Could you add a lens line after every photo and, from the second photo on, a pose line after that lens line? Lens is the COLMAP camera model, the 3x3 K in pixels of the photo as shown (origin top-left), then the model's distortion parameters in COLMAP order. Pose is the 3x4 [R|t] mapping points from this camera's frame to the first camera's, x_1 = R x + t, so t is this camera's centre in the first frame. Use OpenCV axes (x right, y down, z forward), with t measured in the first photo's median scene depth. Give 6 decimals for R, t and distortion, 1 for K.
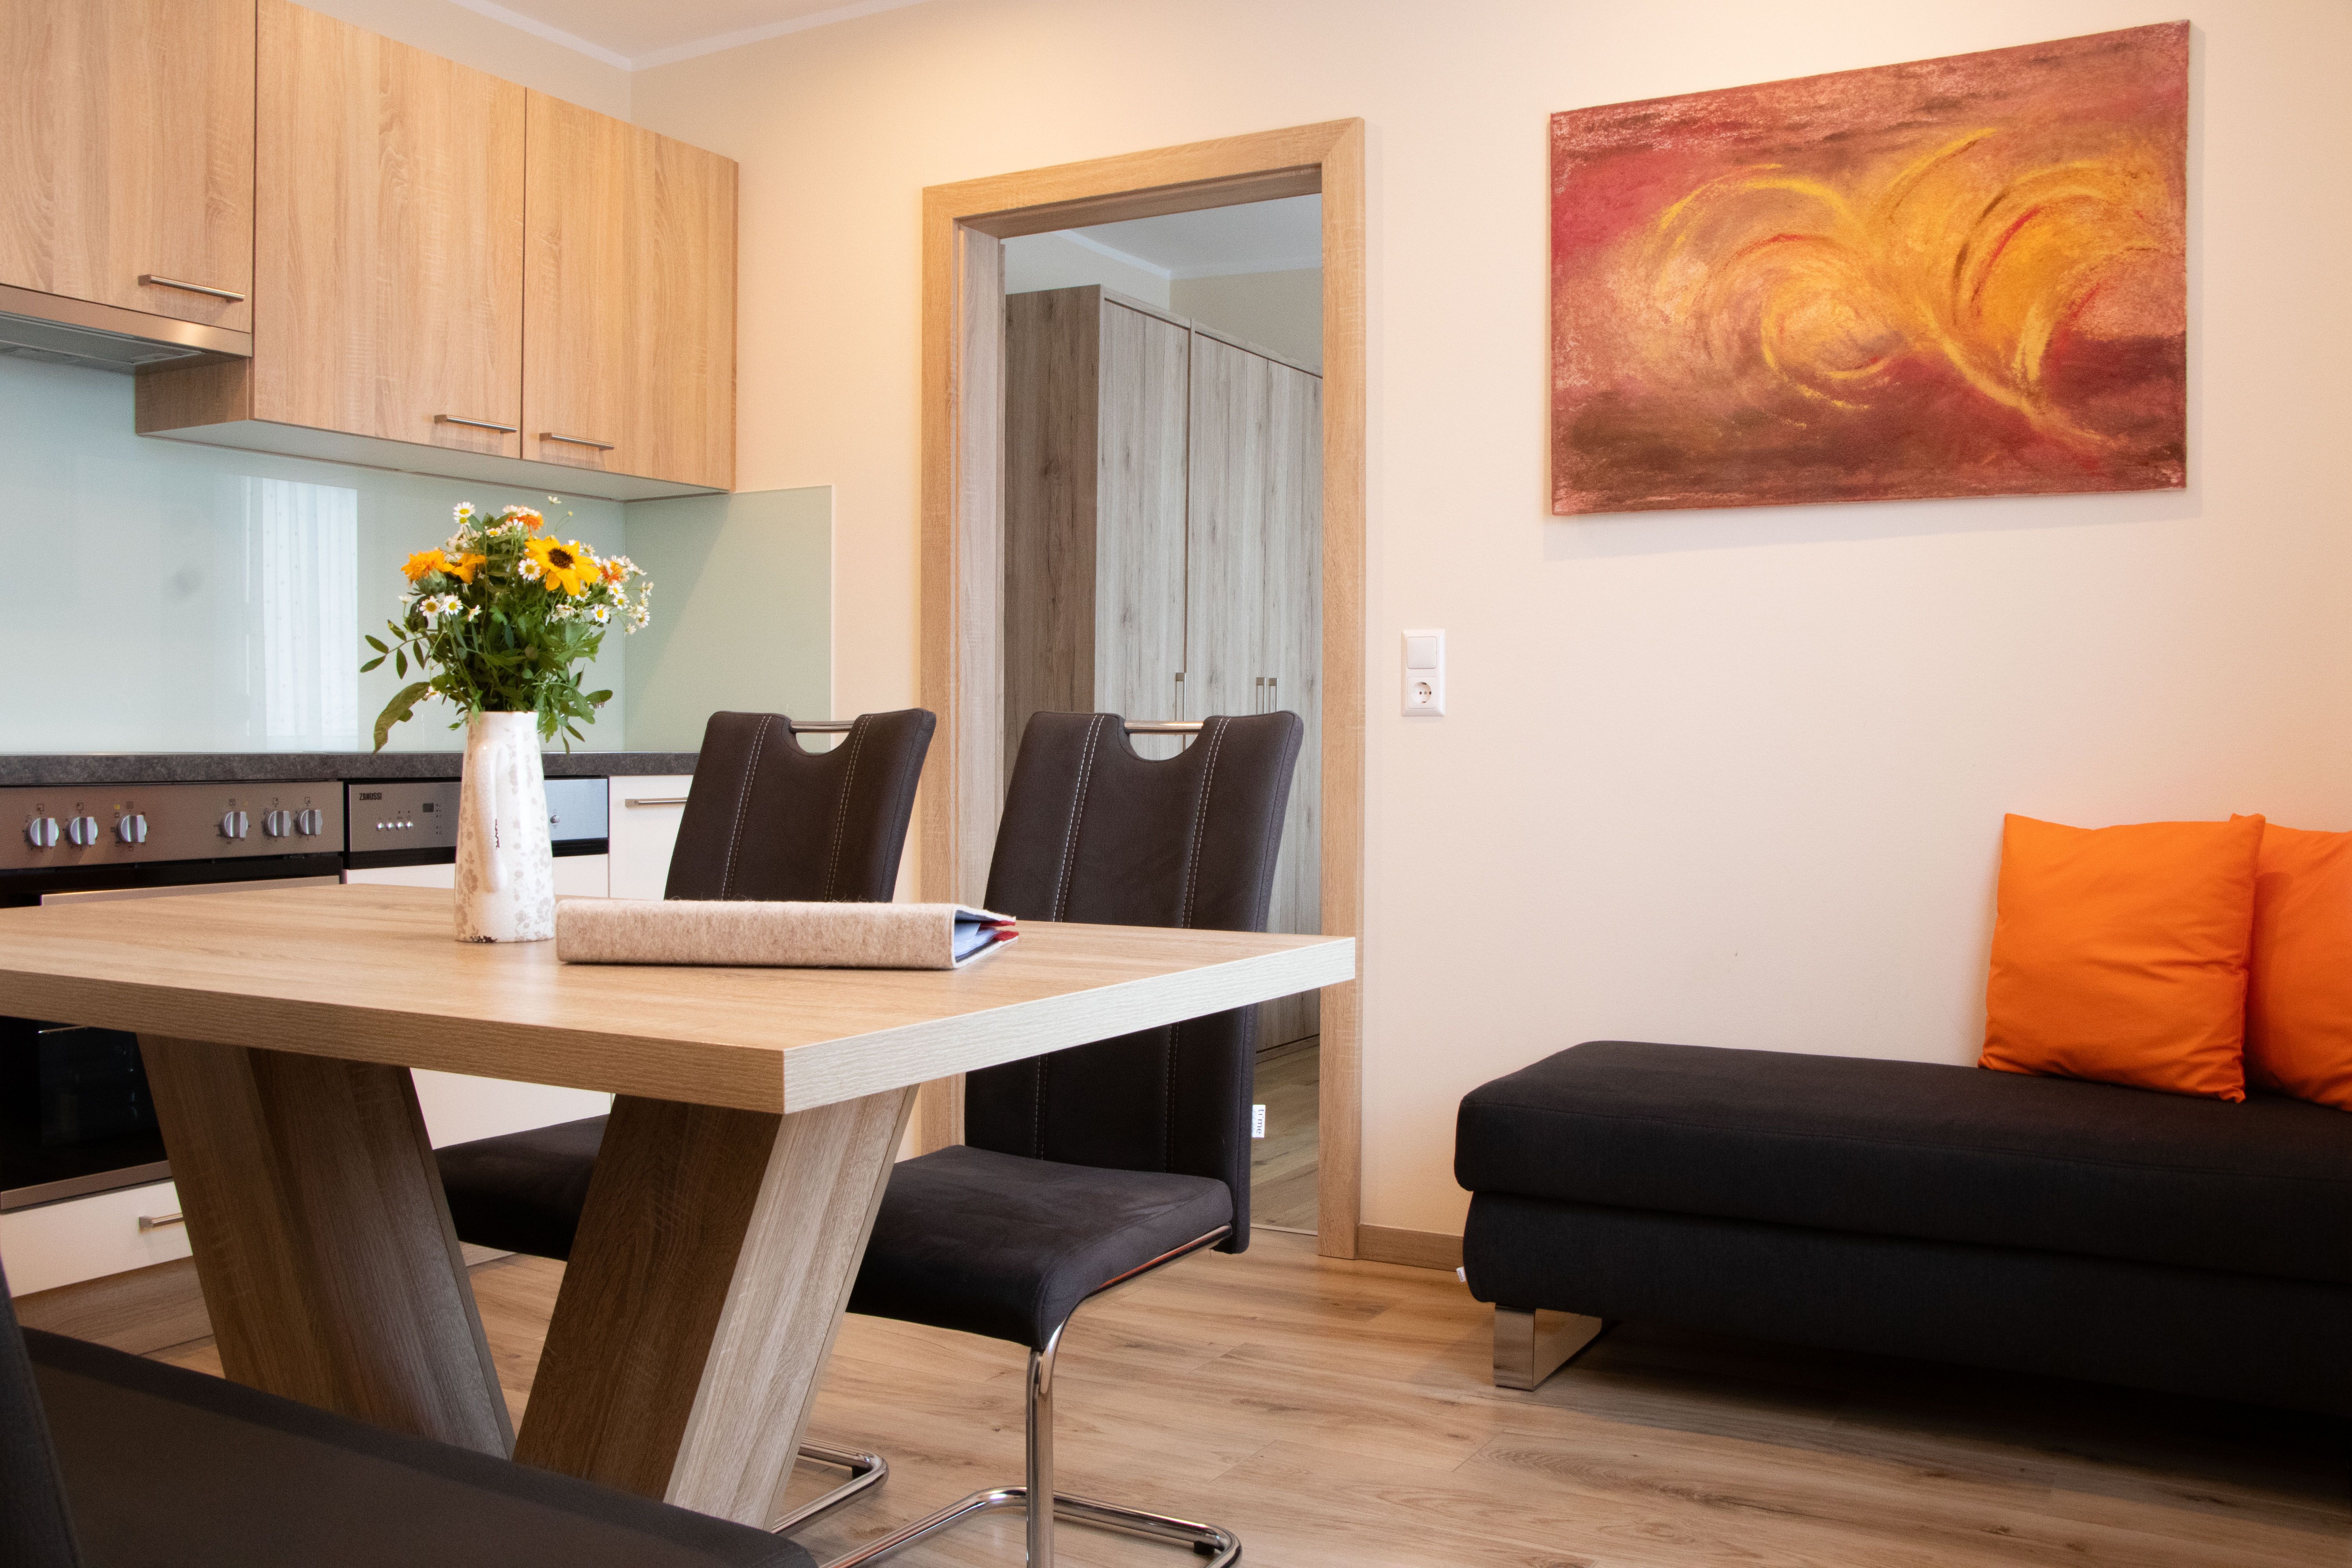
lens RADIAL K [[2081.7, 0, 1177.4], [0, 2081.7, 779.8], [0, 0, 1]] dist [-0.003034, 0.011895]
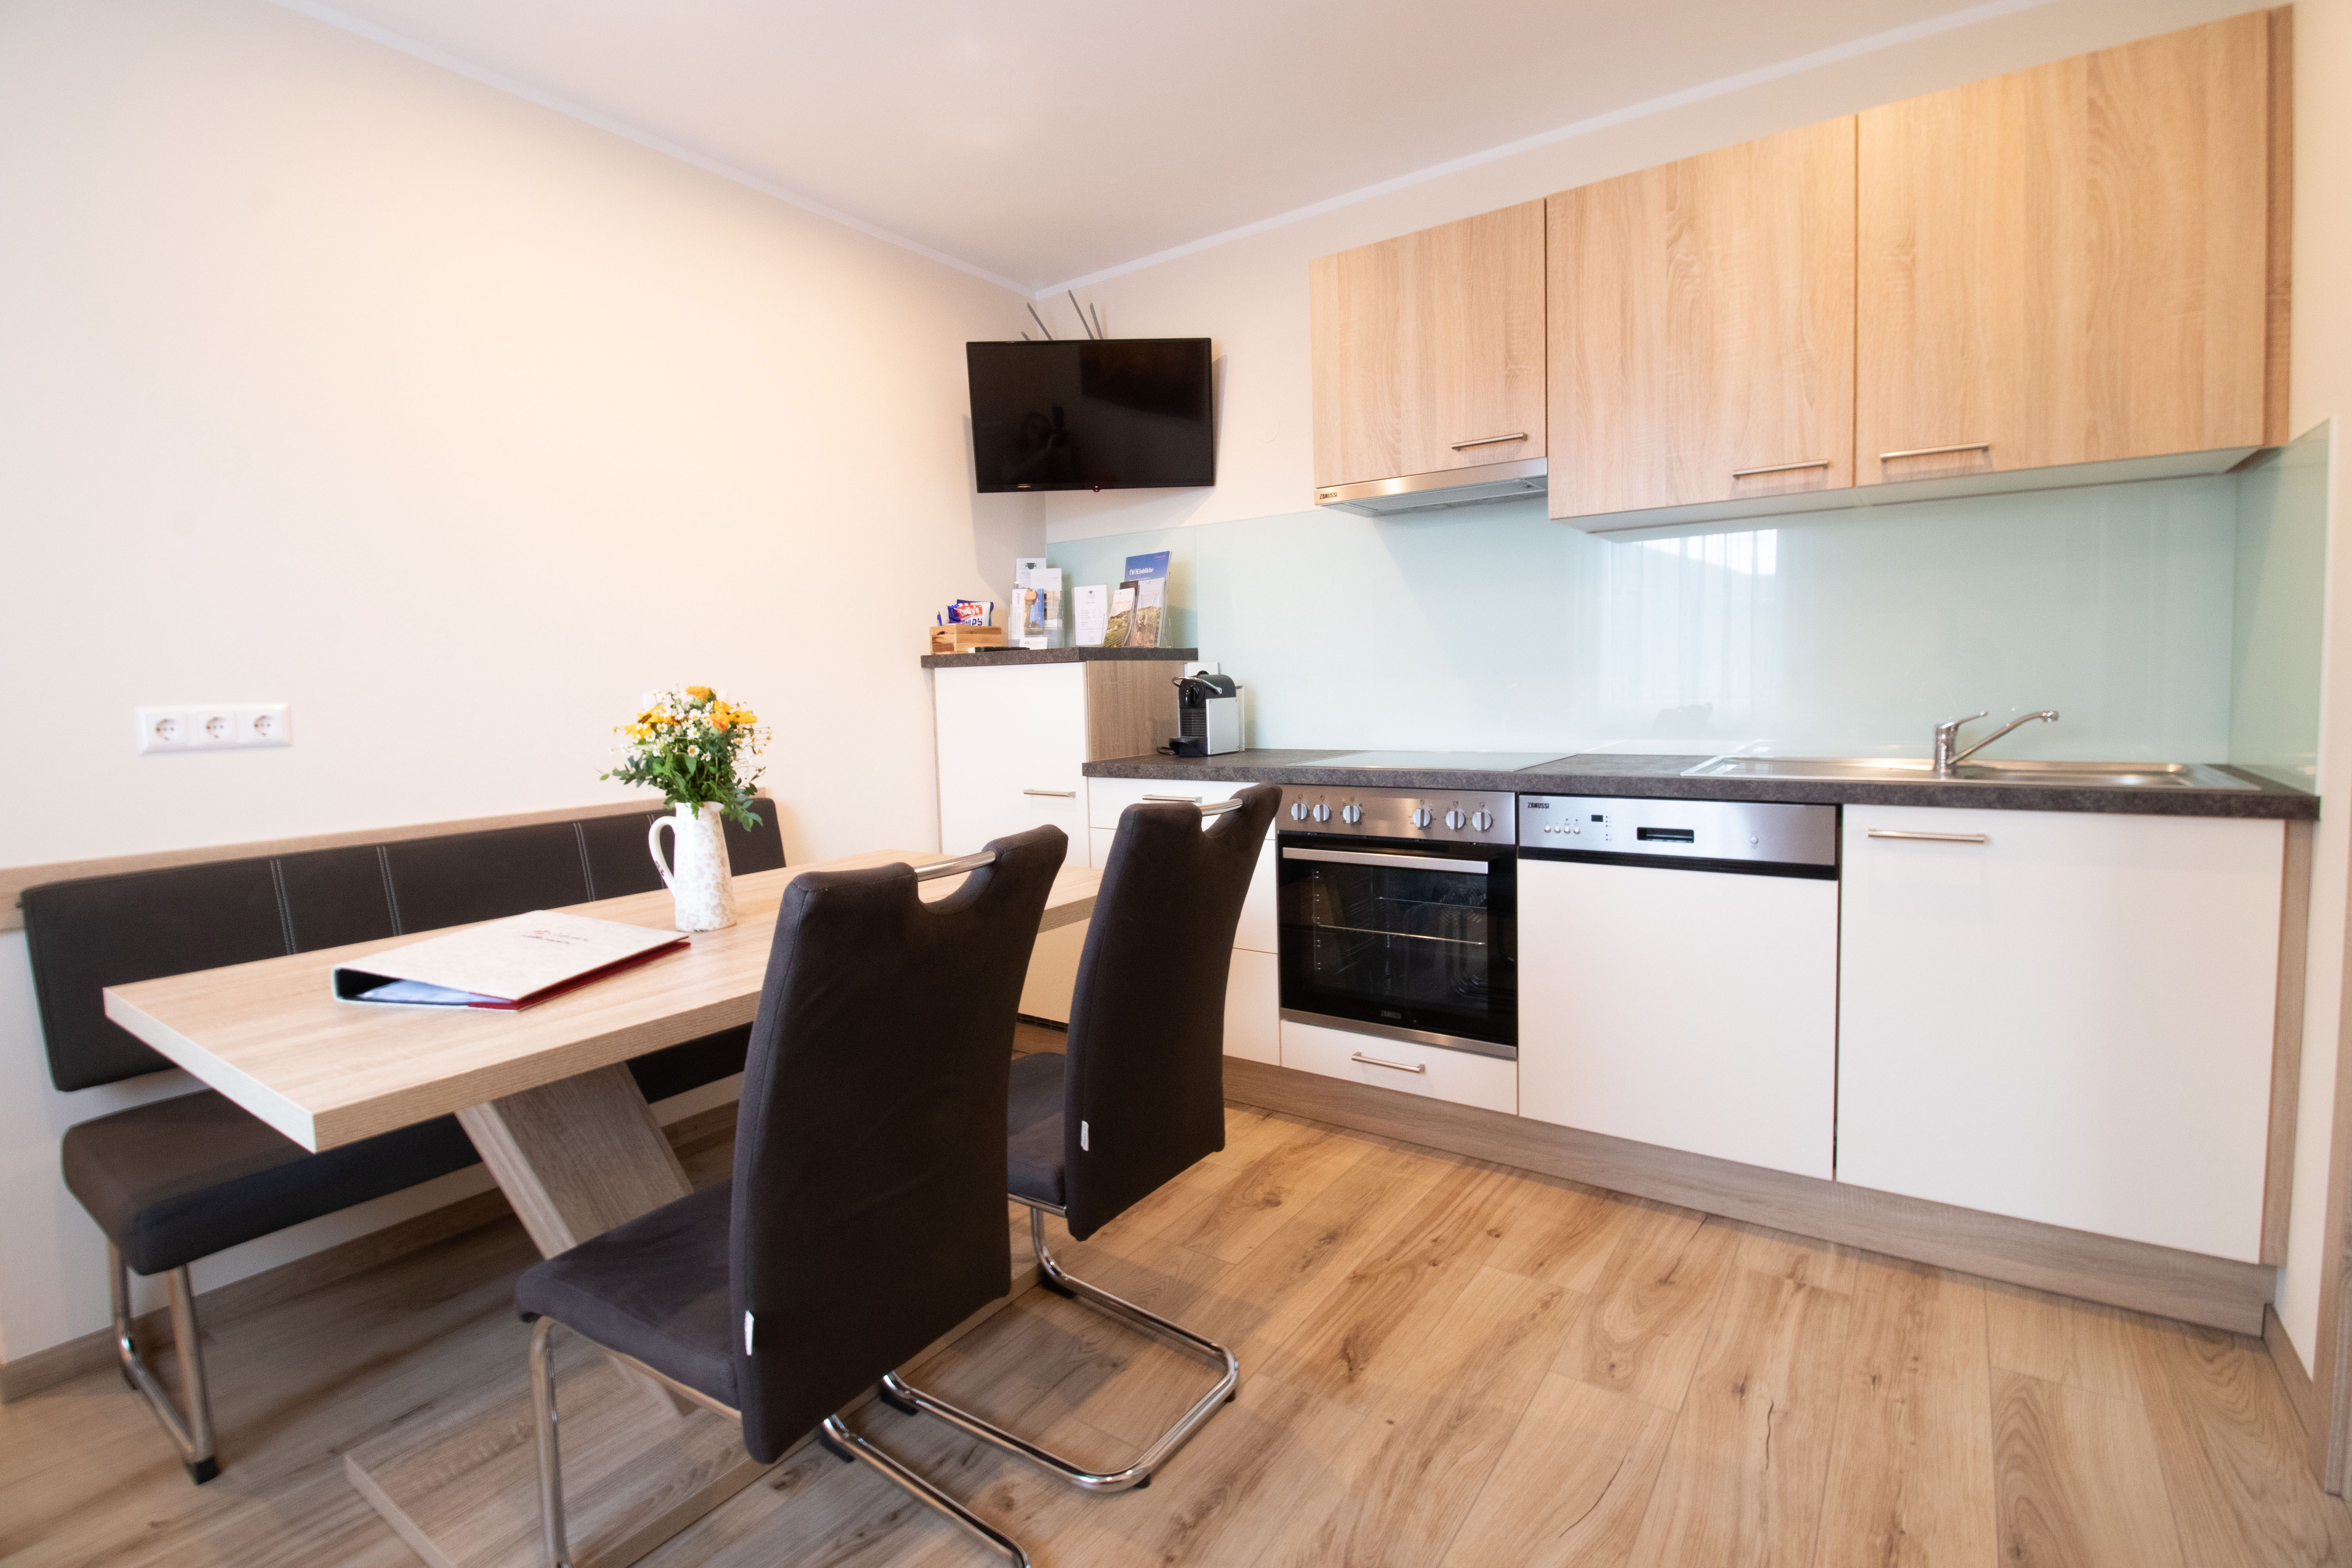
lens RADIAL K [[1085.9, 0, 1181.3], [0, 1085.9, 776.8], [0, 0, 1]] dist [-0.007098, -0.004415]
pose [[-0.088864, 0.081541, -0.992701, 0.276409], [0.001703, 0.996654, 0.081713, -0.060205], [0.996042, 0.005571, -0.088705, 0.772860]]
